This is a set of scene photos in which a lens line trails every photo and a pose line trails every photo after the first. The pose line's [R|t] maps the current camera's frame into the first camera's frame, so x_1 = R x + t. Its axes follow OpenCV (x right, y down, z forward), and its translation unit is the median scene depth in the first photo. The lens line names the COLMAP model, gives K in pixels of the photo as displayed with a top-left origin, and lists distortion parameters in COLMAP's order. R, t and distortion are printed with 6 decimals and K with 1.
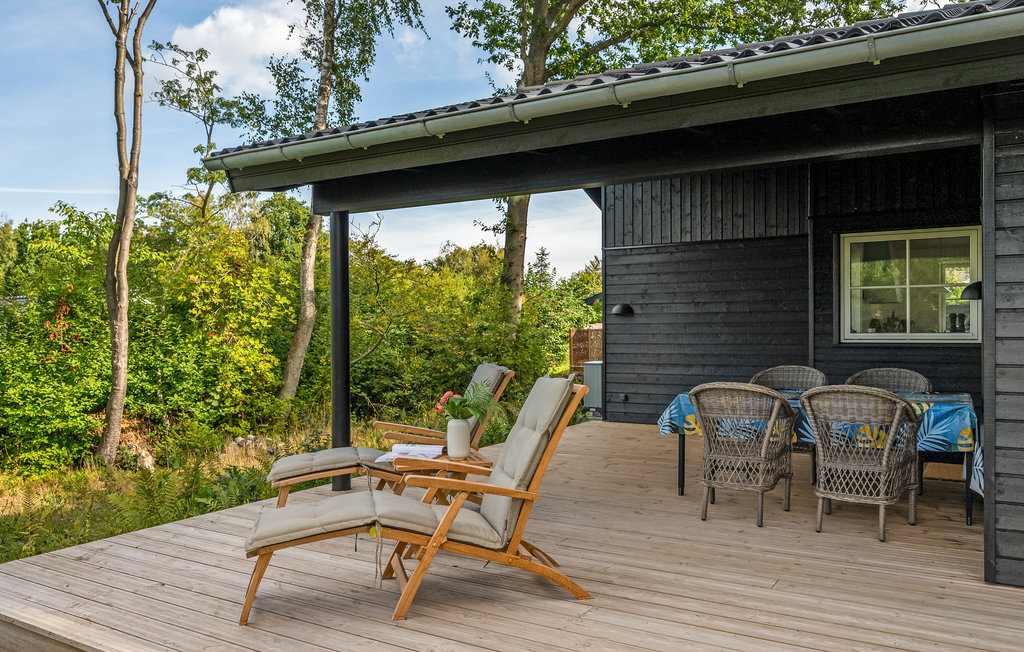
lens RADIAL K [[746.7, 0, 512.0], [0, 746.7, 326.0], [0, 0, 1]] dist [0.000618, 0.000144]
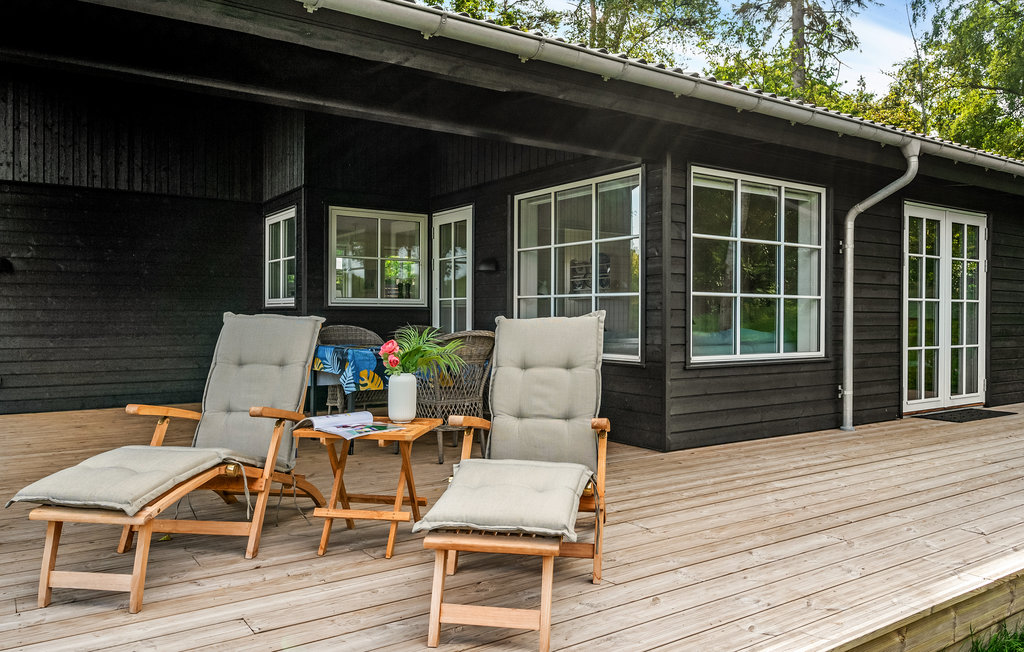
lens RADIAL K [[730.6, 0, 512.0], [0, 730.6, 326.0], [0, 0, 1]] dist [-0.001192, -0.000101]
pose [[0.438854, -0.007533, 0.898527, -0.420327], [-0.019259, 0.999656, 0.017788, 0.029267], [-0.898352, -0.025111, 0.438558, 0.302252]]
